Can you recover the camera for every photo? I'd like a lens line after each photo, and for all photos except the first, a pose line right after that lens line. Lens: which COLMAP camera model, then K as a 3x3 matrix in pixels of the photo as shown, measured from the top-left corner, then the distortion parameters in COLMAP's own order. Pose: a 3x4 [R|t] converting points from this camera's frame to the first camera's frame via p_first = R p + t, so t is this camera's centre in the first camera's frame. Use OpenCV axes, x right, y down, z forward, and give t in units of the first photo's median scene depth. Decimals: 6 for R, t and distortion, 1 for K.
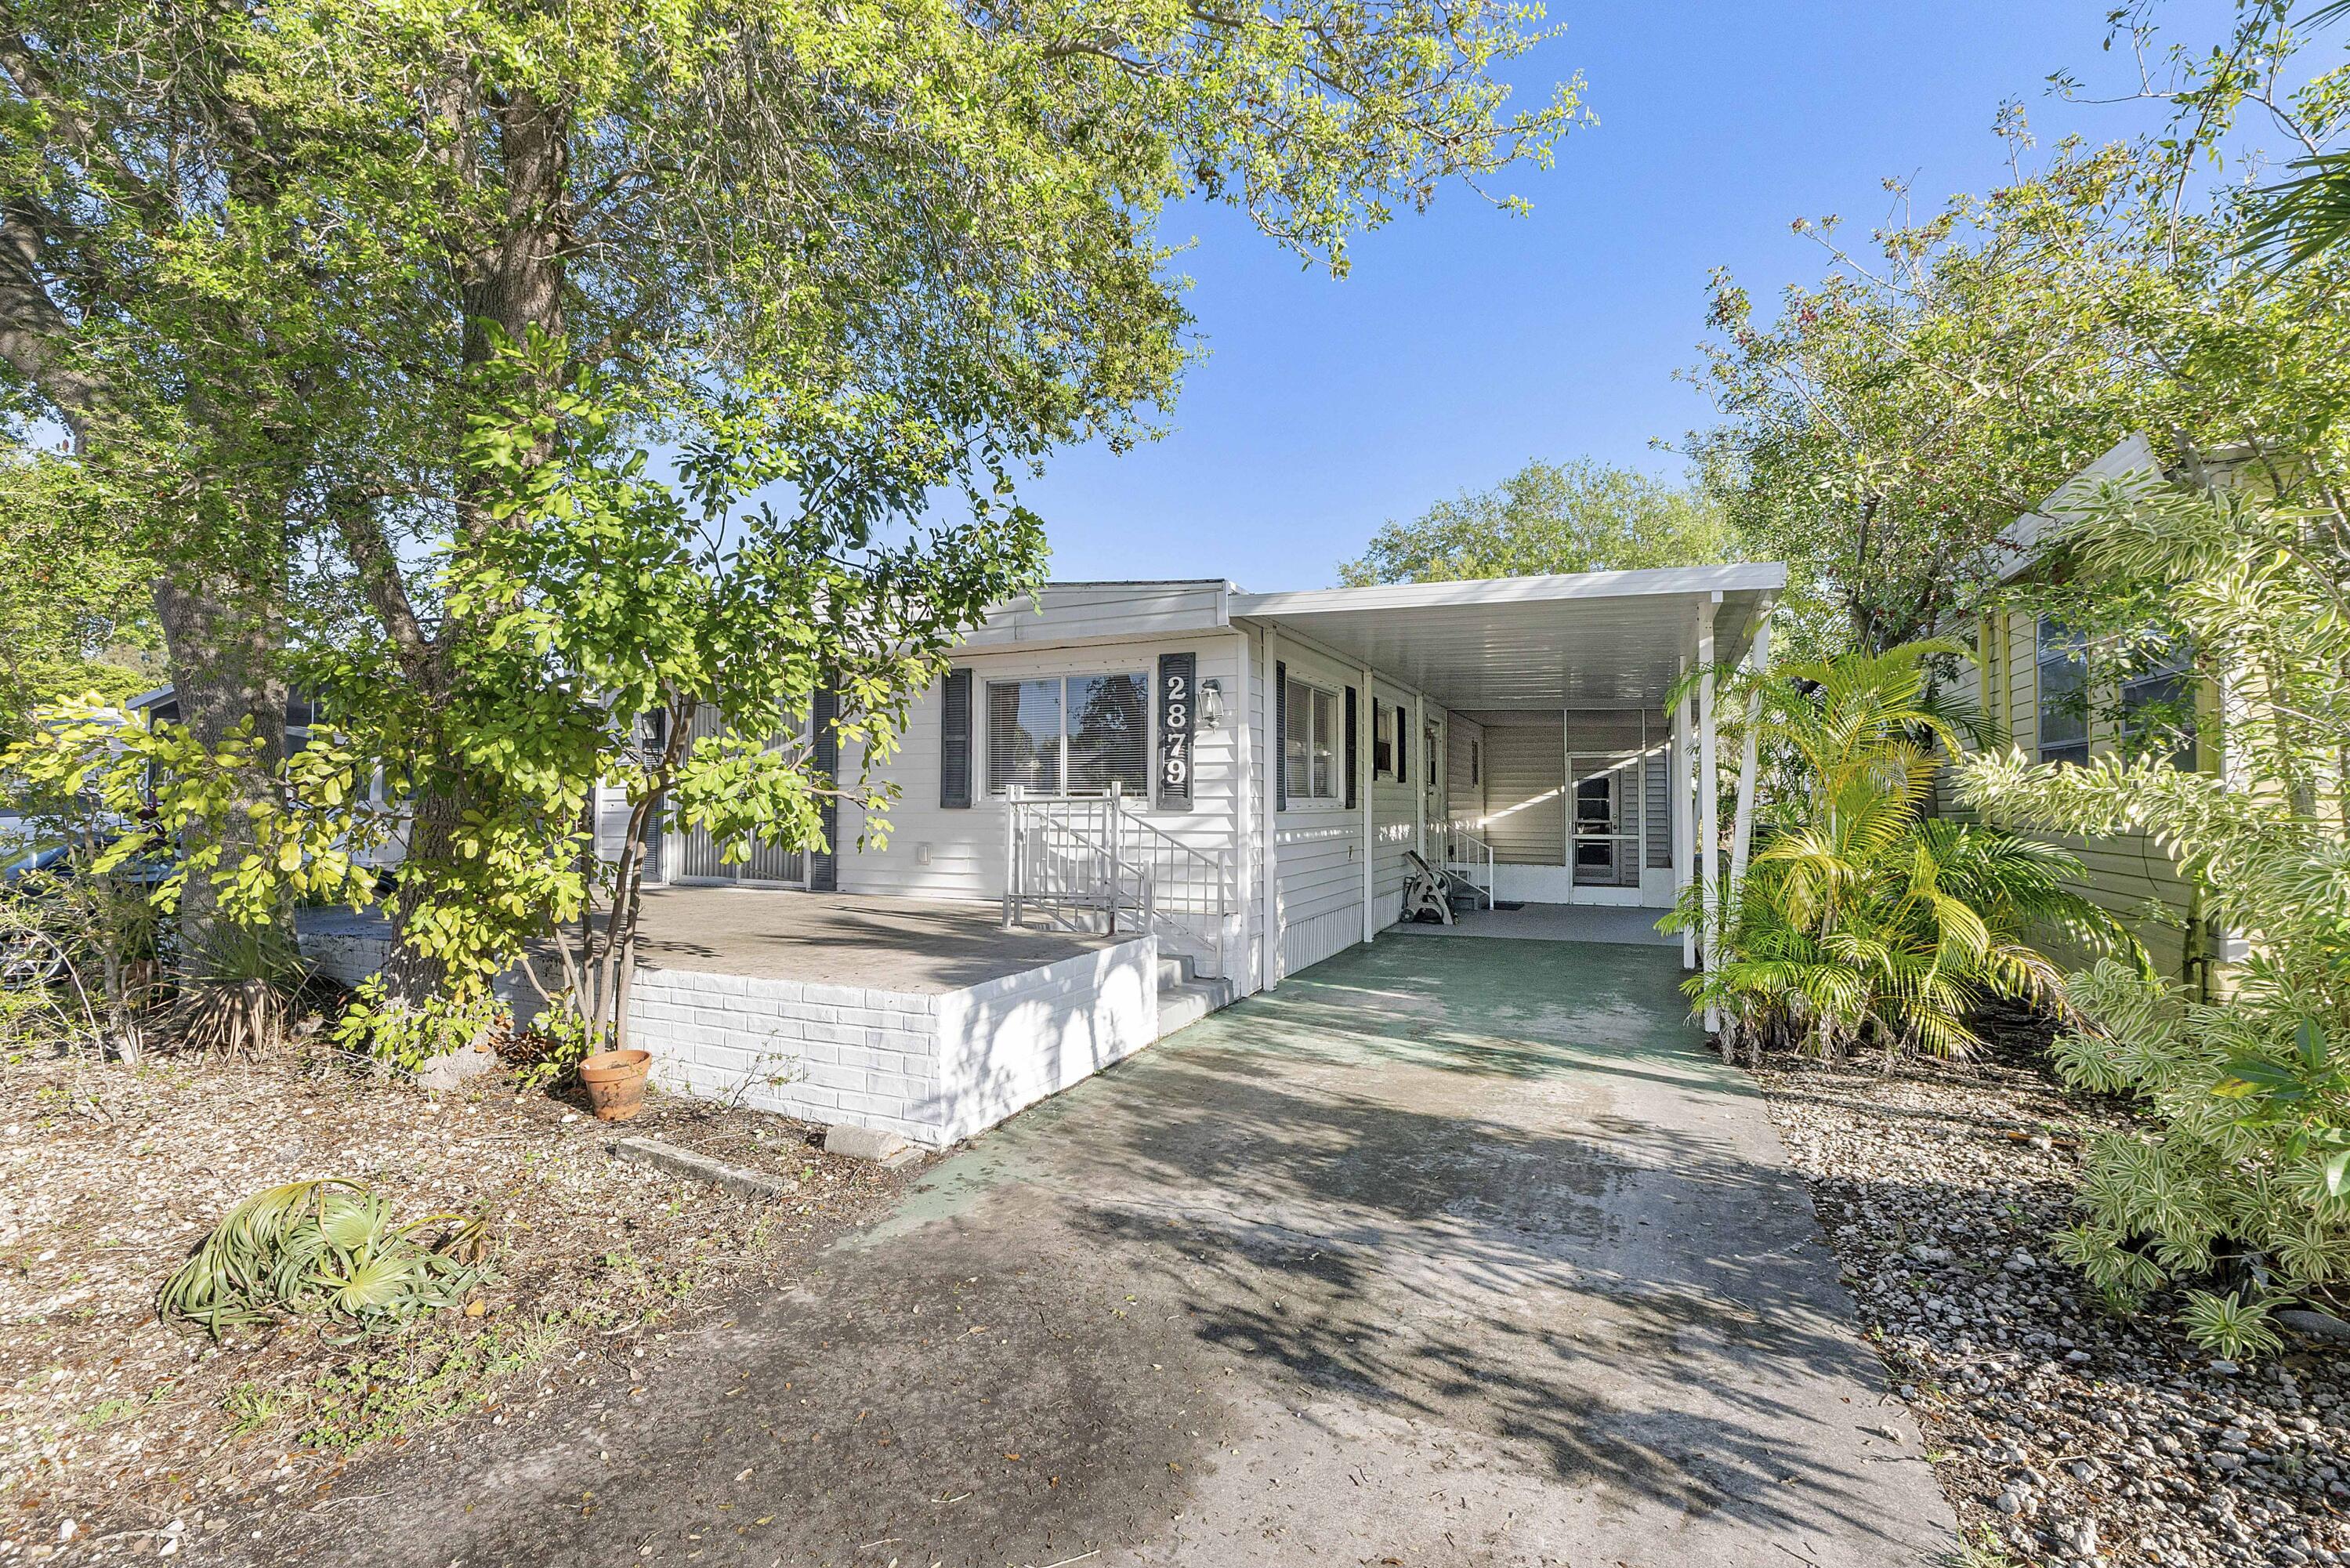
lens RADIAL K [[990.9, 0, 1176.9], [0, 990.9, 791.4], [0, 0, 1]] dist [-0.009768, -0.000770]
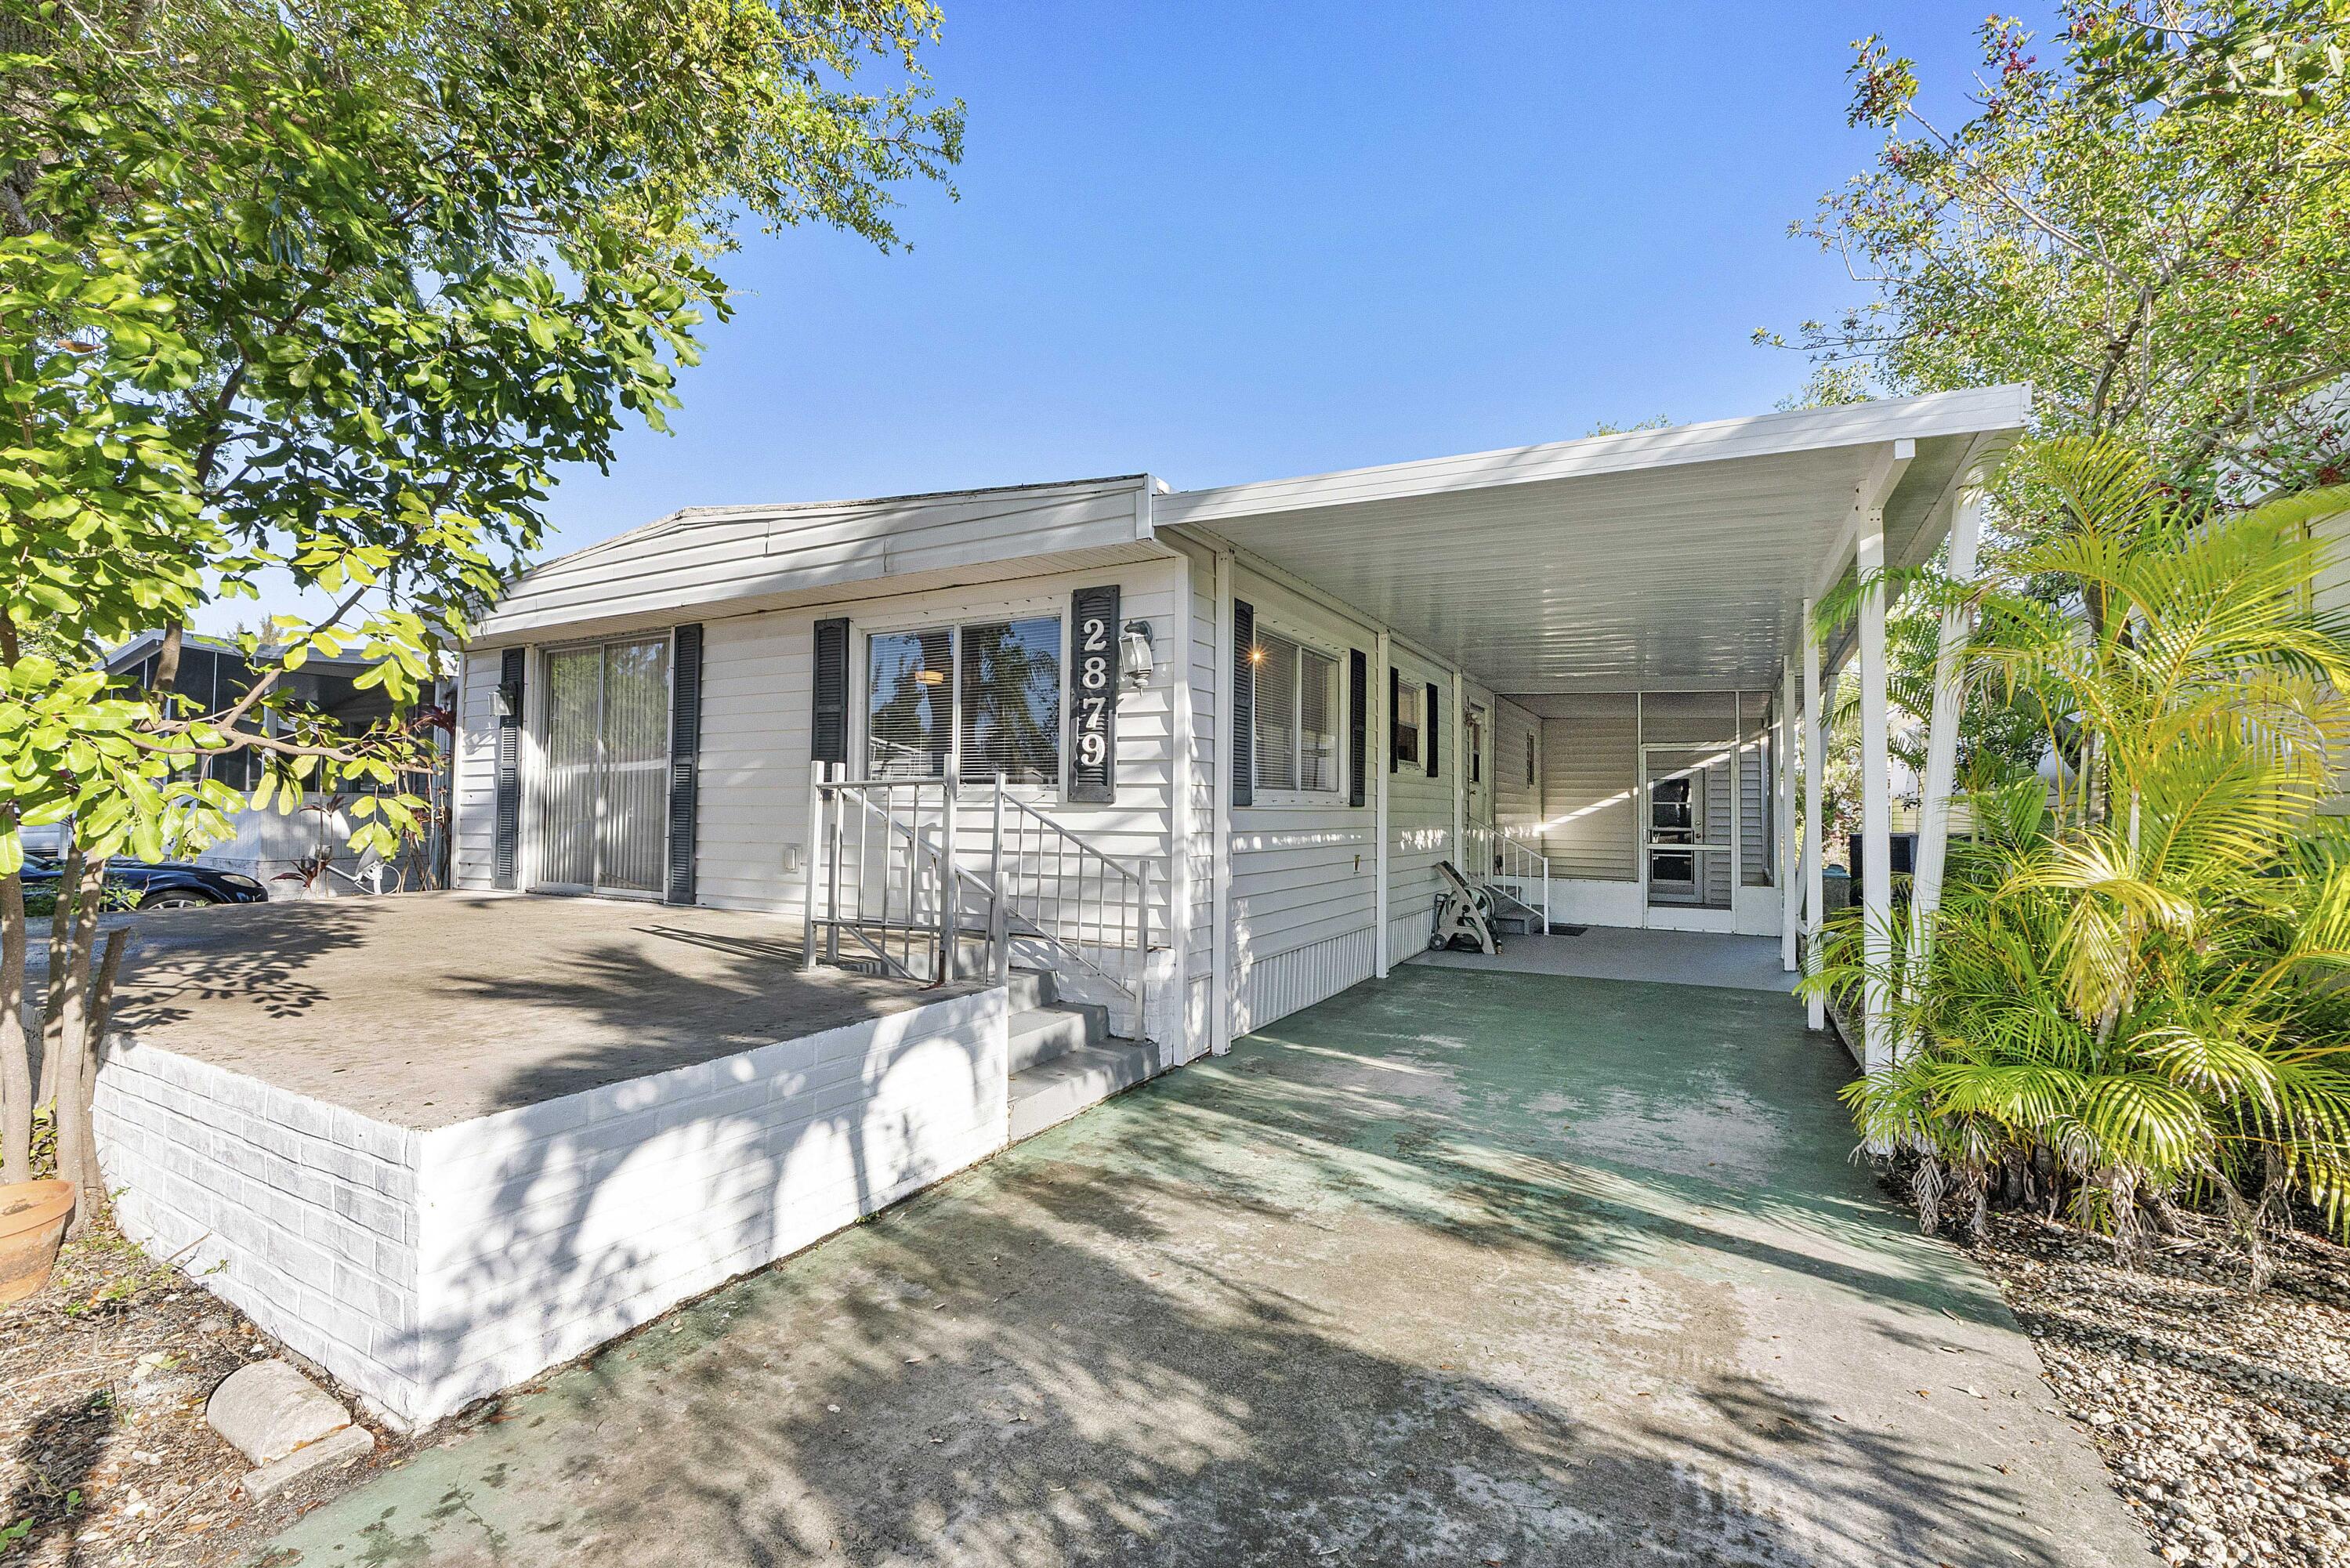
lens RADIAL K [[990.9, 0, 1178.4], [0, 990.9, 786.4], [0, 0, 1]] dist [-0.009768, -0.000770]
pose [[0.998265, 0.006777, -0.058496, 0.110235], [-0.007455, 0.999908, -0.011376, 0.015347], [0.058414, 0.011792, 0.998223, 0.295637]]
